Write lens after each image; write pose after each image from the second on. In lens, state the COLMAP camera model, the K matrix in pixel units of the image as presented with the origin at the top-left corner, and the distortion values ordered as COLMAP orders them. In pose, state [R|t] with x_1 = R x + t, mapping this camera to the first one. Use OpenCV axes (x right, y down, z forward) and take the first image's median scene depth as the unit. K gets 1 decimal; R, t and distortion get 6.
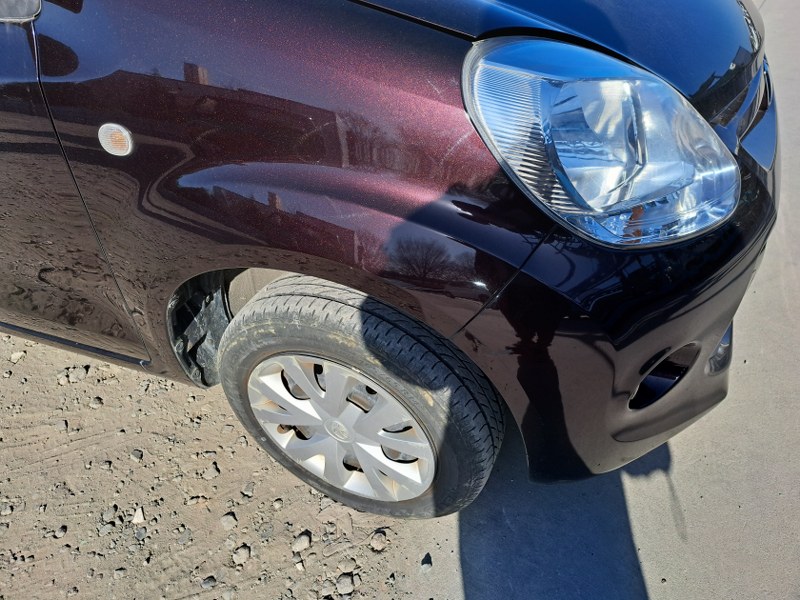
lens RADIAL K [[571.3, 0, 400.4], [0, 571.3, 301.6], [0, 0, 1]] dist [0.041888, -0.021431]
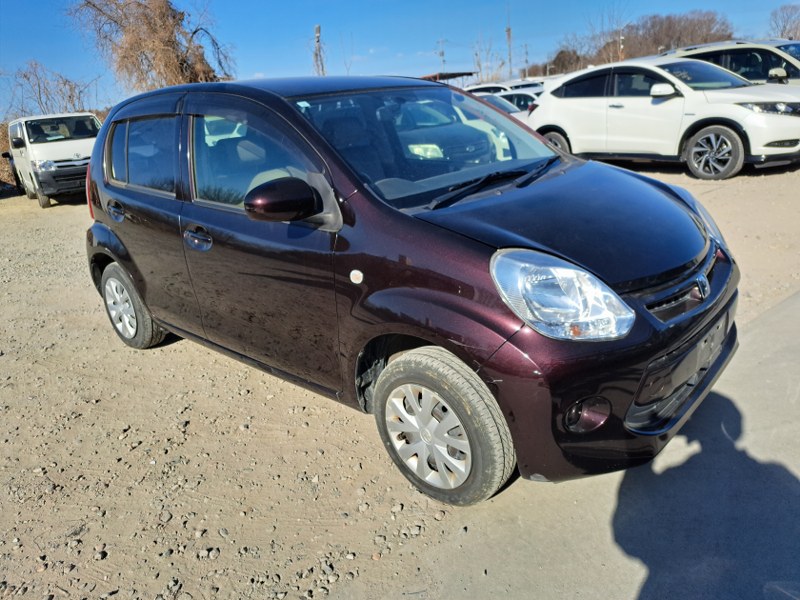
lens RADIAL K [[571.3, 0, 399.0], [0, 571.3, 299.8], [0, 0, 1]] dist [0.041888, -0.021431]
pose [[0.939830, 0.104012, -0.325424, 0.341198], [-0.203388, 0.935682, -0.288326, 0.340108], [0.274504, 0.337165, 0.900537, -0.788486]]
